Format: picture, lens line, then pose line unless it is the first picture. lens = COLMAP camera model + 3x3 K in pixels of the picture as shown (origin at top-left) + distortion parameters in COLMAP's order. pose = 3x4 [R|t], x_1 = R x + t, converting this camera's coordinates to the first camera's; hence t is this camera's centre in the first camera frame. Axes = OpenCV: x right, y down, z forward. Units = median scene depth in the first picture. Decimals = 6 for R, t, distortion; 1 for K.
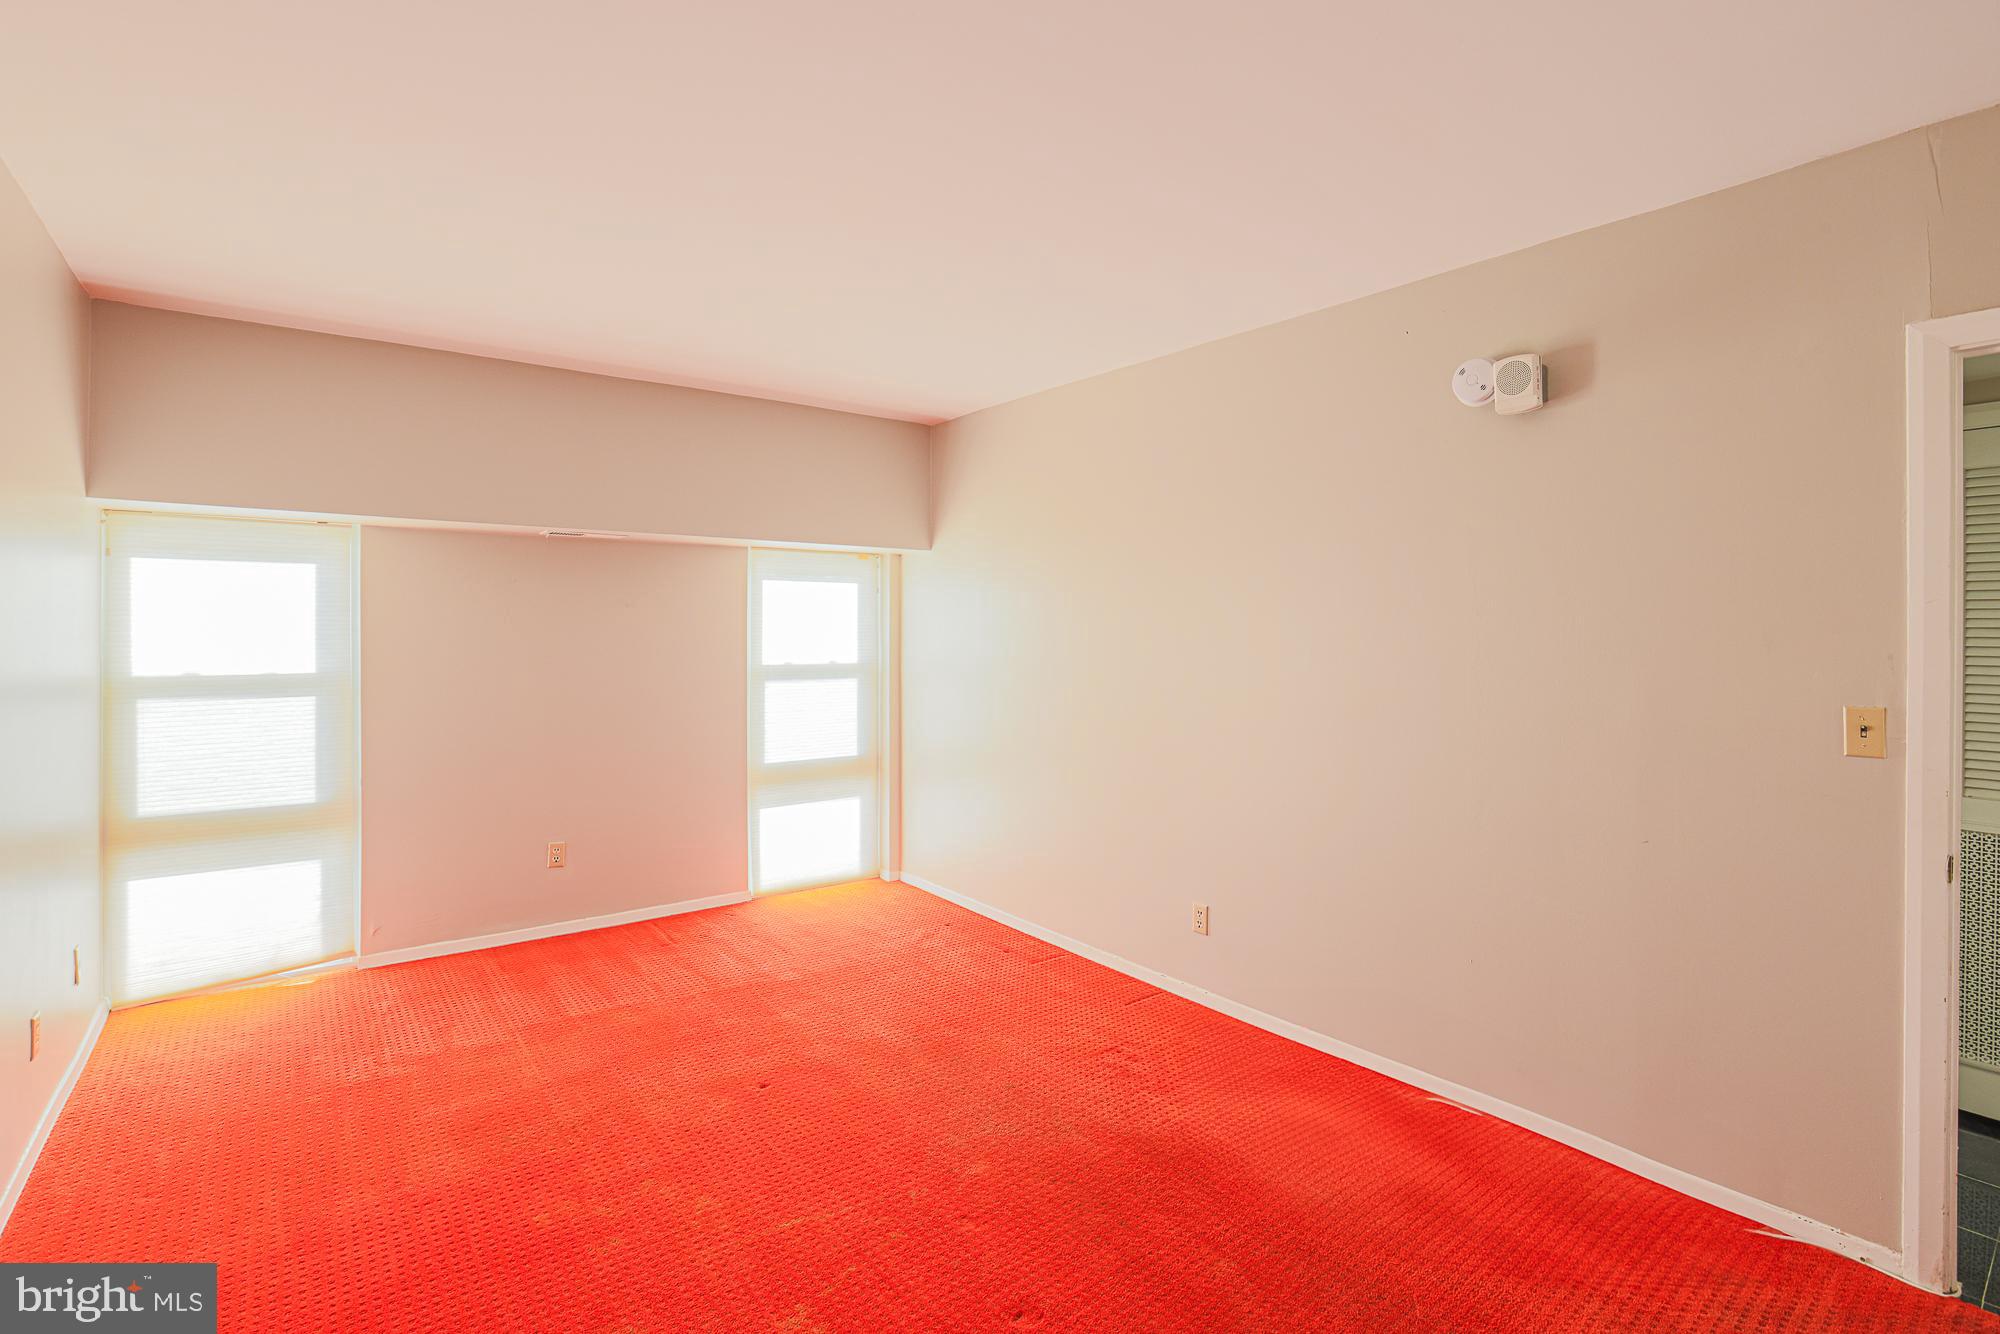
lens RADIAL K [[930.5, 0, 1000.5], [0, 930.5, 651.6], [0, 0, 1]] dist [-0.056750, 0.025584]
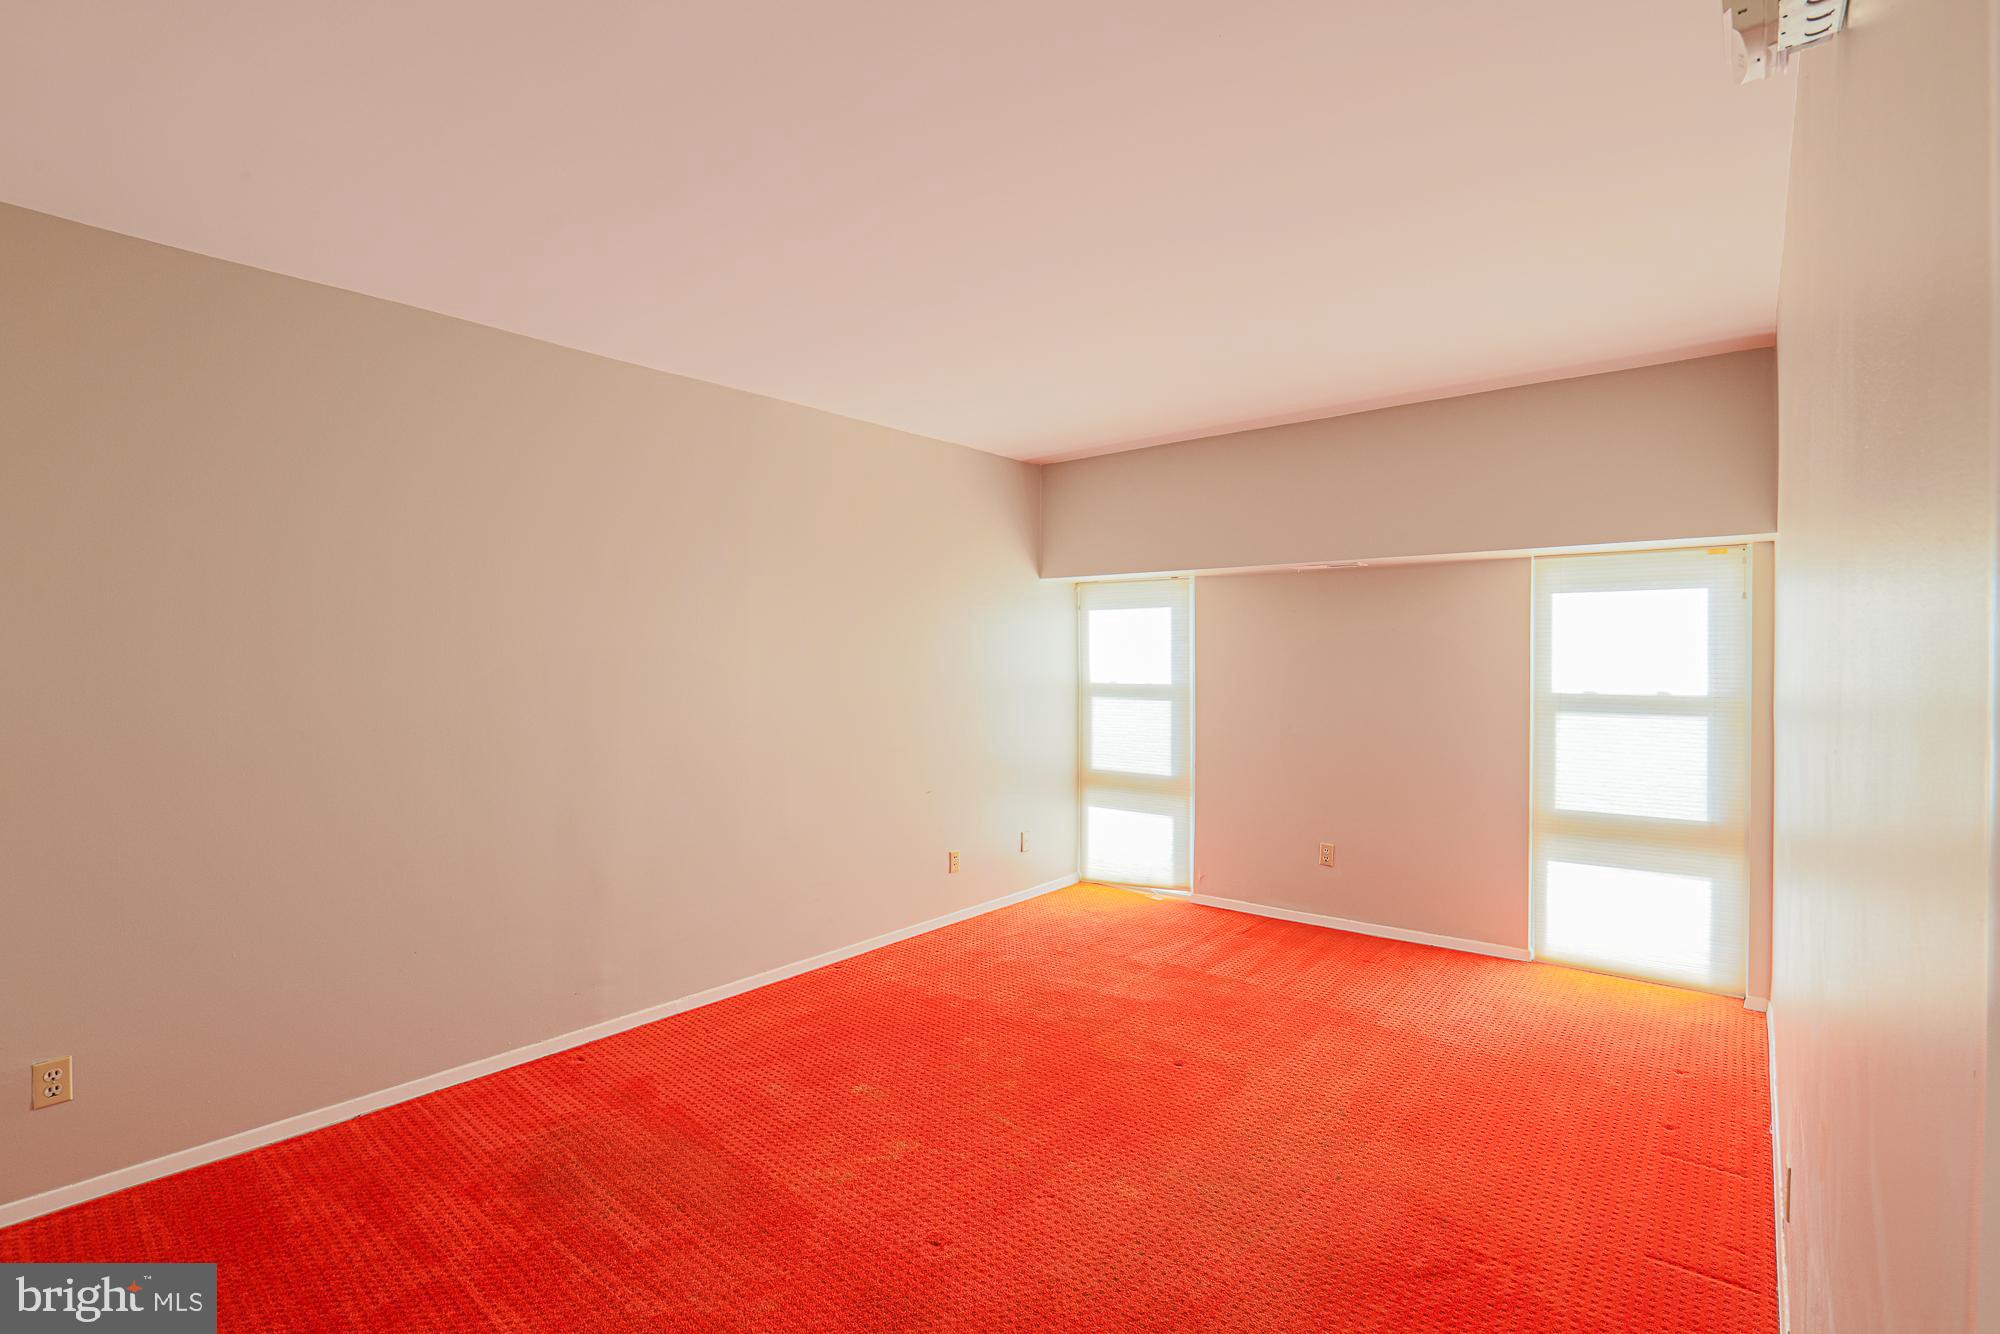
lens RADIAL K [[913.4, 0, 994.5], [0, 913.4, 681.0], [0, 0, 1]] dist [-0.001282, 0.010757]
pose [[0.251437, 0.025334, -0.967542, 0.534955], [-0.016640, 0.999623, 0.021850, -0.008110], [0.967731, 0.010606, 0.251764, 0.360198]]
